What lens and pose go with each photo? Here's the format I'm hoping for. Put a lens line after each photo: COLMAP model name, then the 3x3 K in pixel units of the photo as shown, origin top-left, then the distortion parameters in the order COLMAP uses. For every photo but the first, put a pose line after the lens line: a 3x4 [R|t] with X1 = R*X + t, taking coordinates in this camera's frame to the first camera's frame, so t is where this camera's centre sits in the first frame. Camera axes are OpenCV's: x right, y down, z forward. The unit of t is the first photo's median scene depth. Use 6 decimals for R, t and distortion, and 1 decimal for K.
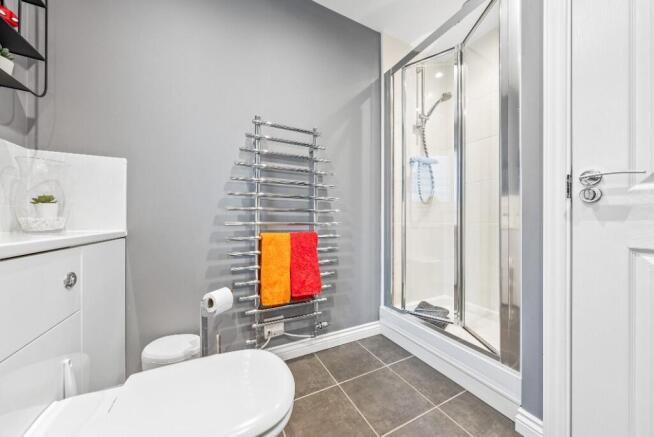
lens RADIAL K [[227.7, 0, 327.3], [0, 227.7, 221.6], [0, 0, 1]] dist [-0.000555, -0.000071]
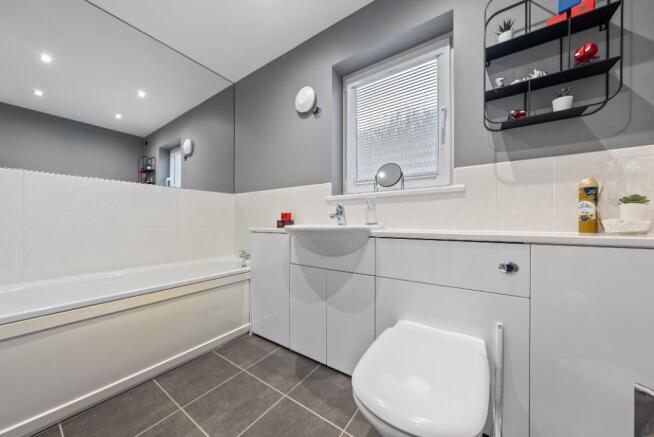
lens RADIAL K [[227.7, 0, 327.3], [0, 227.7, 221.6], [0, 0, 1]] dist [-0.000555, -0.000071]
pose [[-0.881573, 0.000185, -0.472048, 0.213471], [-0.000952, 0.999997, 0.002169, -0.004467], [0.472047, 0.002362, -0.881570, 0.841186]]
